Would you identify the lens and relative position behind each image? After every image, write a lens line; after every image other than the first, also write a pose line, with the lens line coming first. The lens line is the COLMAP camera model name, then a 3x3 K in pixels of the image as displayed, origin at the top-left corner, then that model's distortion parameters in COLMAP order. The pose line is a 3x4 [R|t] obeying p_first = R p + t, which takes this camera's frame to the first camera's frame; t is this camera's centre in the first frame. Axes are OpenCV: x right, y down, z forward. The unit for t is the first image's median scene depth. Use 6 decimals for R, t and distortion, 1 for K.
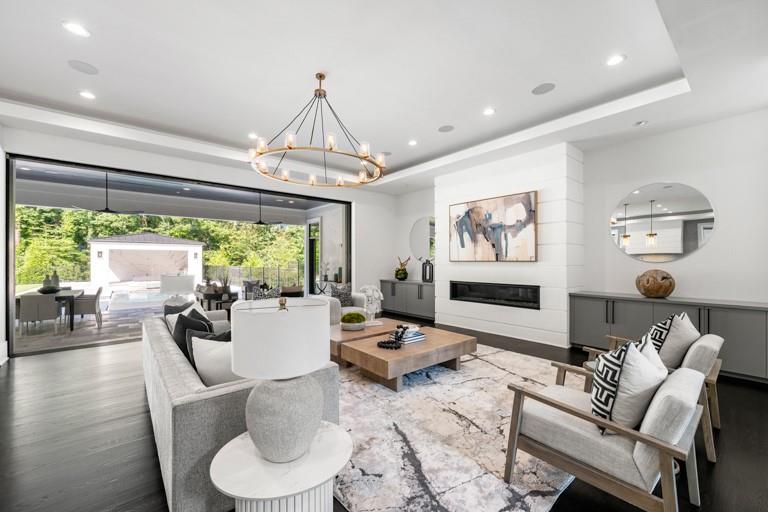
lens RADIAL K [[310.0, 0, 382.6], [0, 310.0, 260.6], [0, 0, 1]] dist [-0.002948, 0.000629]
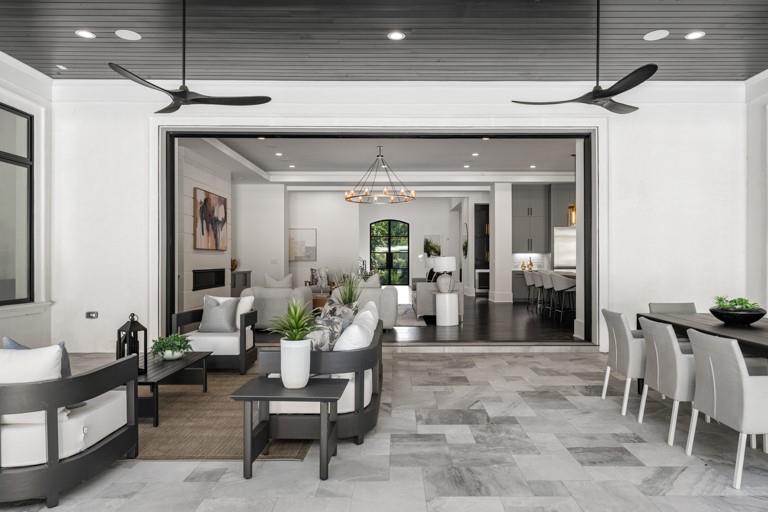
lens RADIAL K [[524.1, 0, 390.5], [0, 524.1, 259.1], [0, 0, 1]] dist [0.001120, 0.000274]
pose [[-0.763513, 0.001105, 0.645791, -0.257378], [-0.004189, 0.999969, -0.006664, 0.008371], [-0.645779, -0.007793, -0.763485, 0.380150]]
